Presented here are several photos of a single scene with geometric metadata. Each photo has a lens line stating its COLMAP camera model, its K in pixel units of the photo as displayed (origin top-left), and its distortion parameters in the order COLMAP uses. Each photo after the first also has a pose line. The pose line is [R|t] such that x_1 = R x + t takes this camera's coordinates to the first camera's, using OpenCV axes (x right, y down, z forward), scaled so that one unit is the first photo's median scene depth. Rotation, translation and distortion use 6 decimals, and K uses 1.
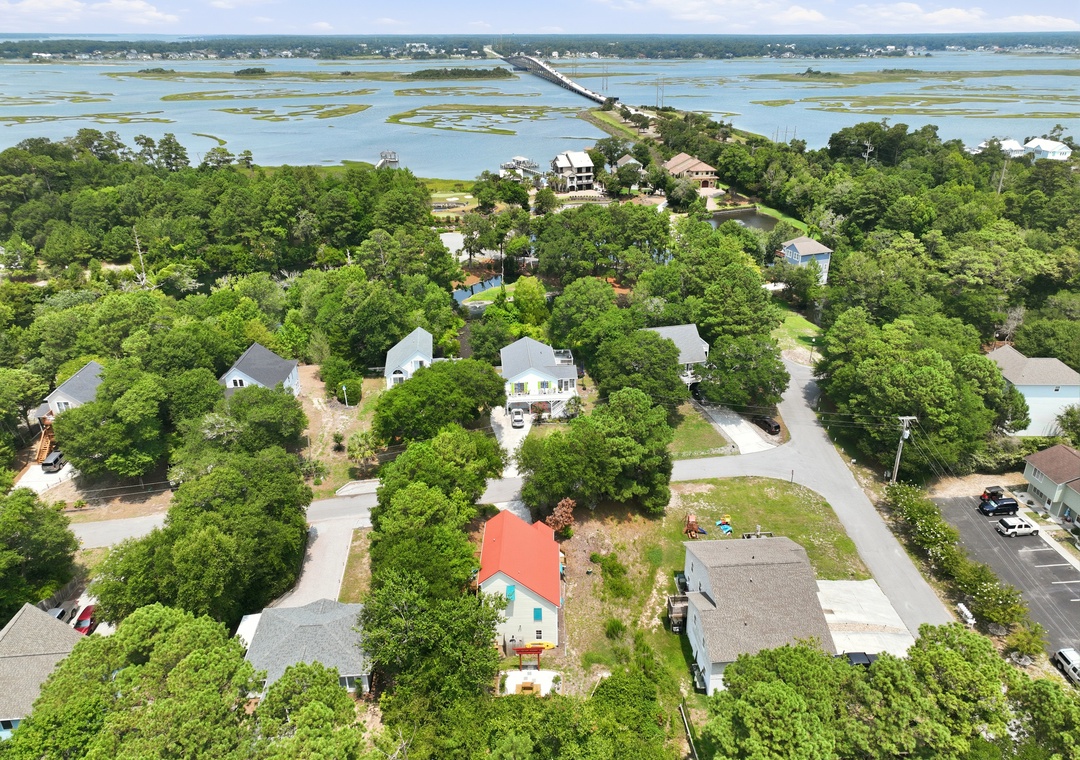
lens RADIAL K [[728.2, 0, 540.0], [0, 728.2, 380.0], [0, 0, 1]] dist [0.005464, 0.008469]
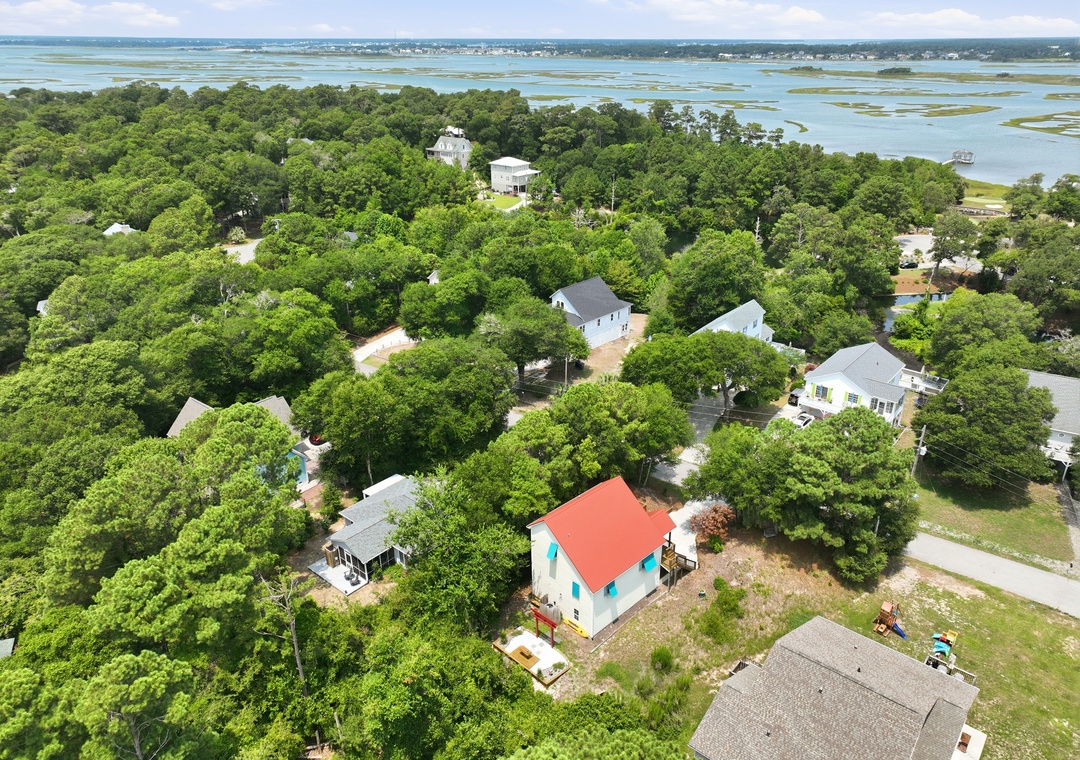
lens RADIAL K [[728.2, 0, 540.0], [0, 728.2, 380.0], [0, 0, 1]] dist [0.005464, 0.008469]
pose [[0.731044, 0.296334, -0.614622, 0.243872], [-0.292170, 0.949961, 0.110502, -0.000376], [0.616613, 0.098792, 0.781043, 0.154345]]
